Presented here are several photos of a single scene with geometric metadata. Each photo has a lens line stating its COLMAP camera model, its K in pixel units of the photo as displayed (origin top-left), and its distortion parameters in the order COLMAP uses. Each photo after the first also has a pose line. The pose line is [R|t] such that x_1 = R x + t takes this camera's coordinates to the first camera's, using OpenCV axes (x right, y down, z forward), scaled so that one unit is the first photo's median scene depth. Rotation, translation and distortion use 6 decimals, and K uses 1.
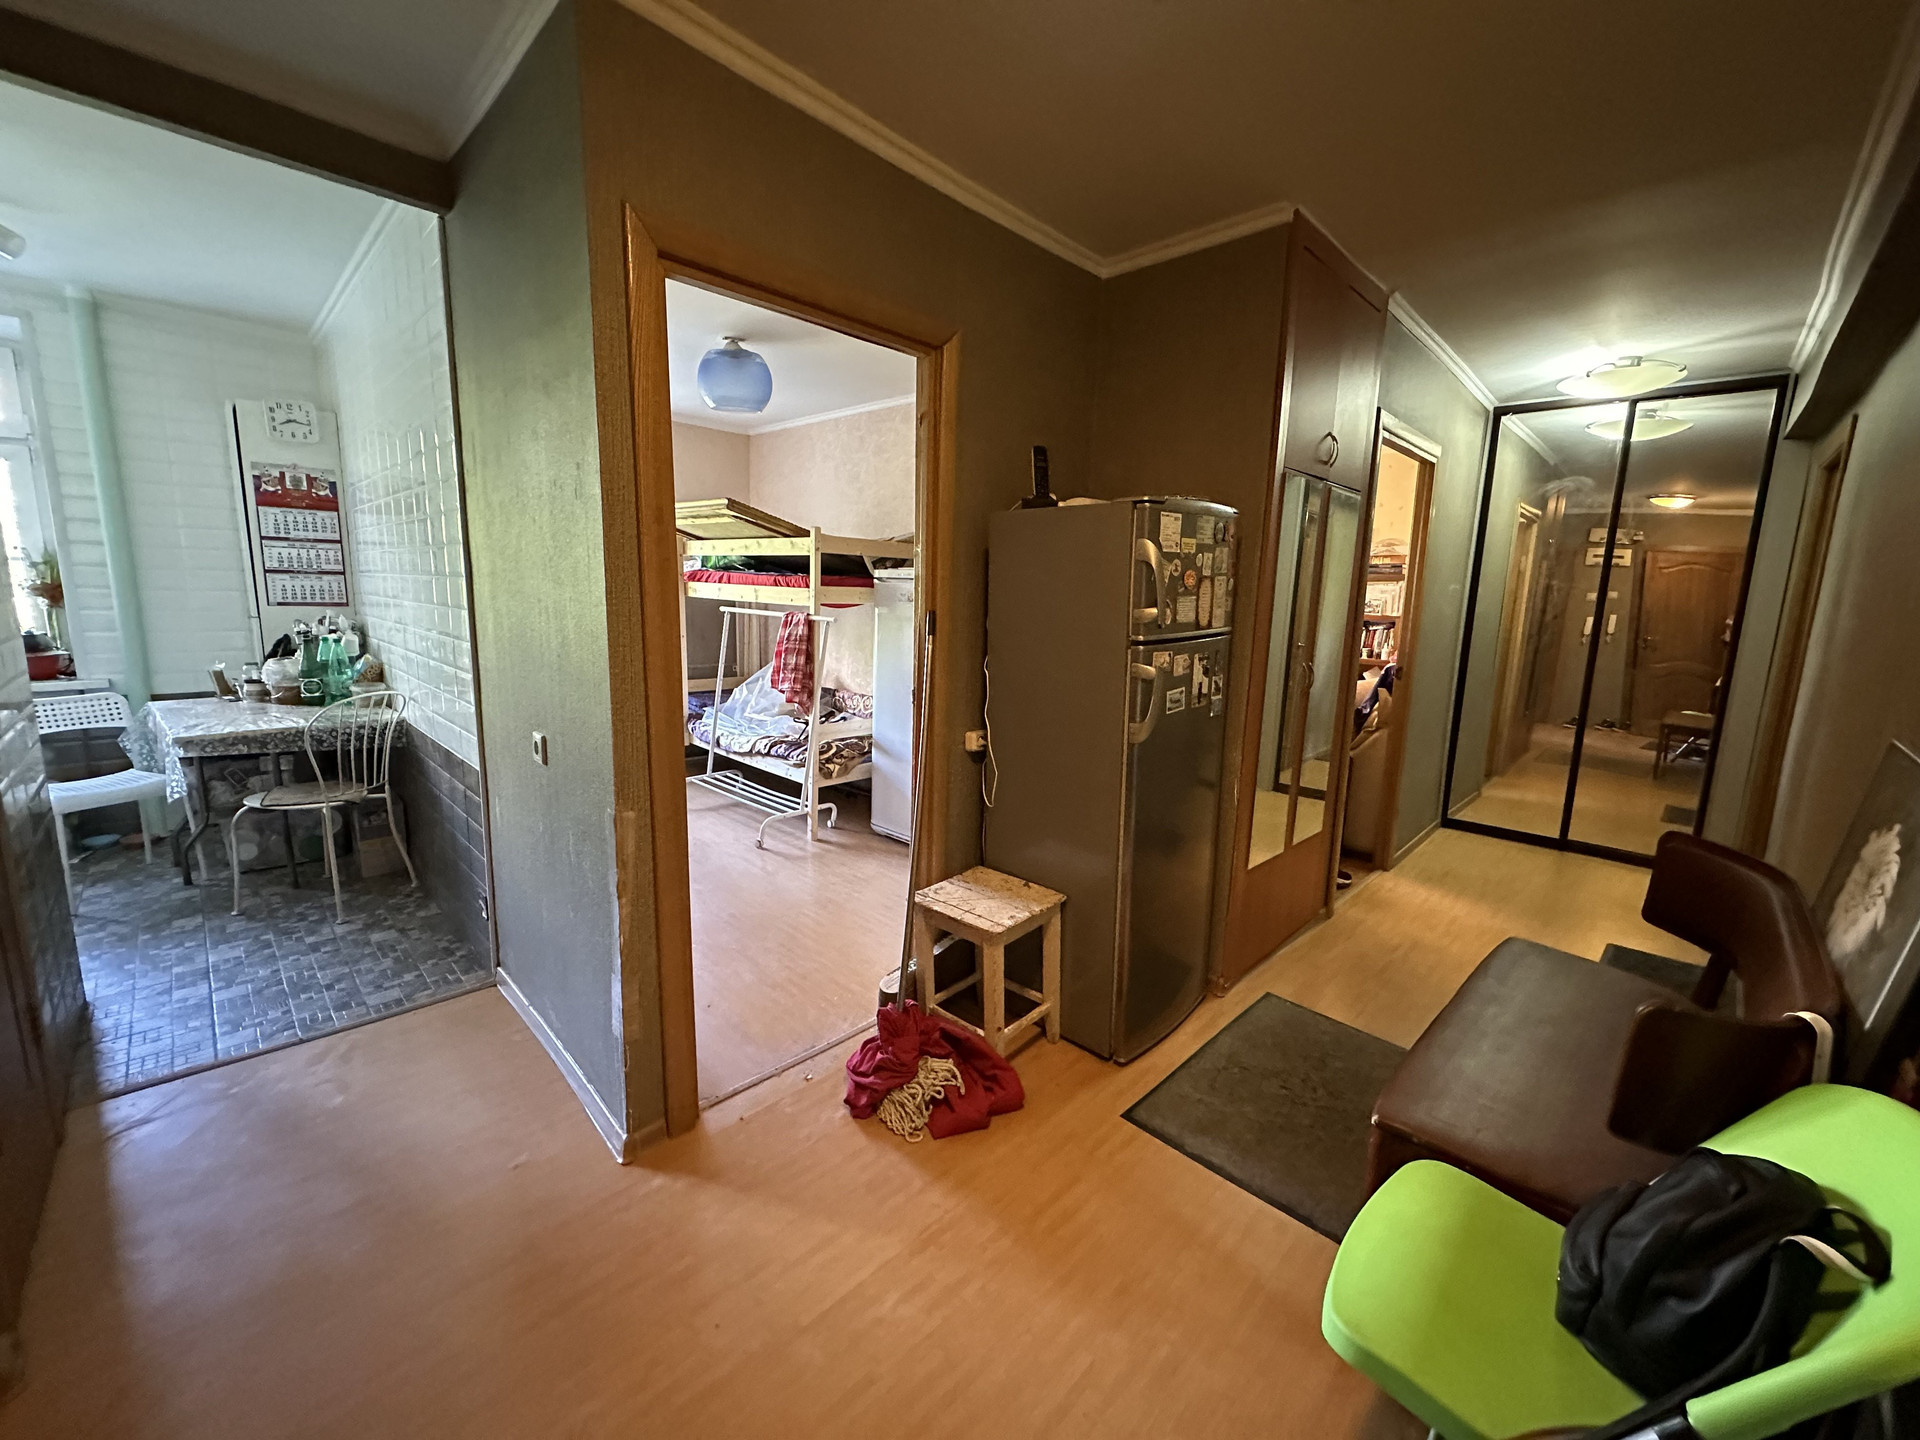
lens RADIAL K [[768.4, 0, 954.3], [0, 768.4, 718.0], [0, 0, 1]] dist [-0.000650, -0.000136]
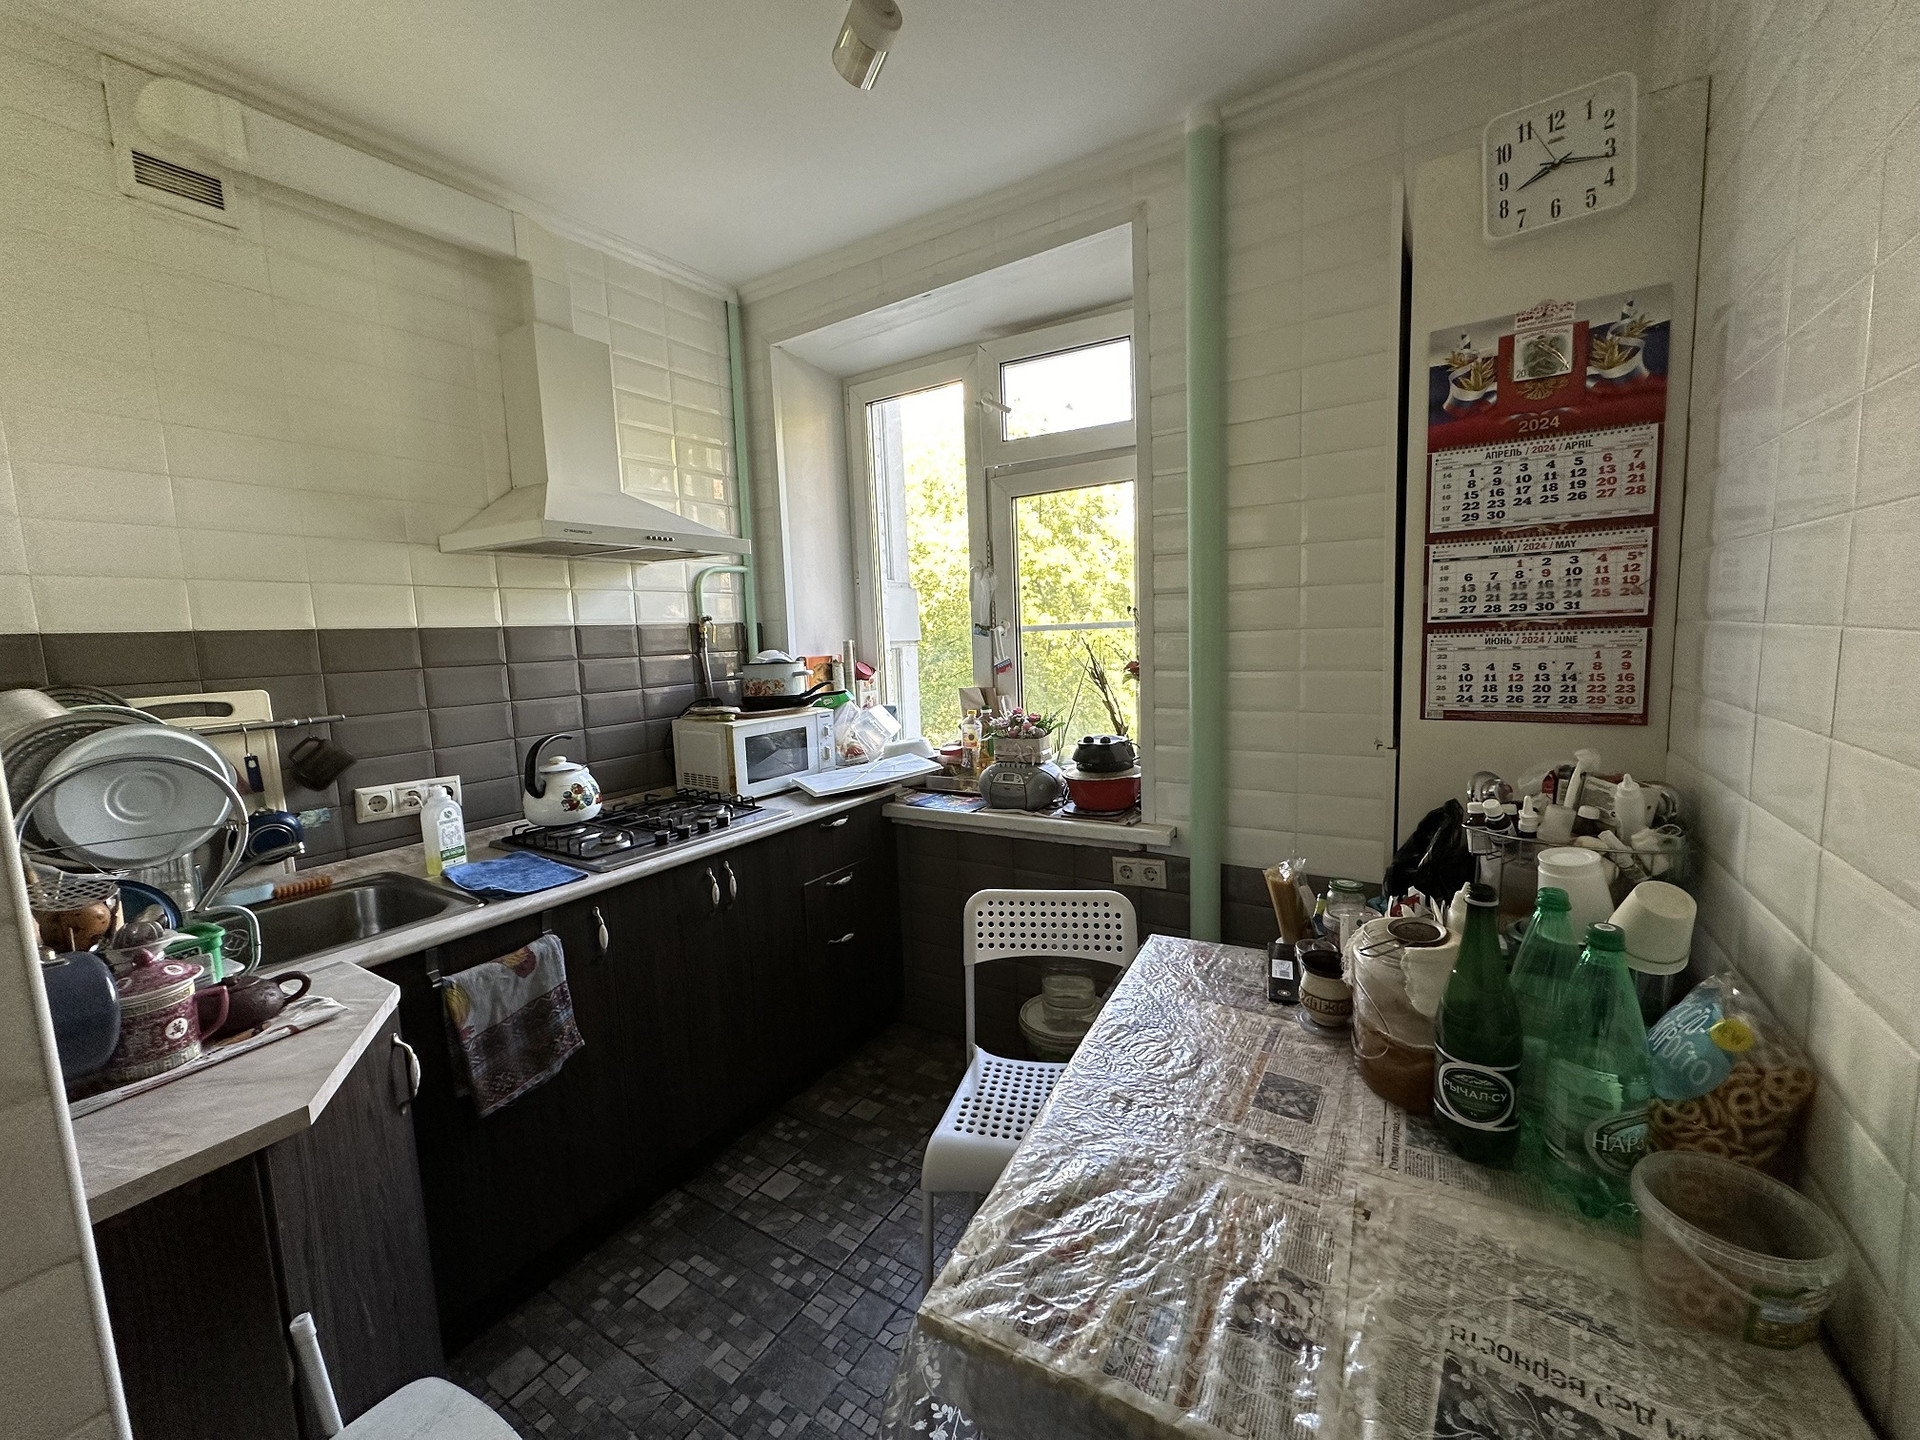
lens RADIAL K [[768.4, 0, 954.0], [0, 768.4, 715.7], [0, 0, 1]] dist [-0.000650, -0.000136]
pose [[0.212224, 0.072660, -0.974516, -0.575542], [-0.114206, 0.992243, 0.049111, -0.139980], [0.970525, 0.100873, 0.218876, 0.695089]]
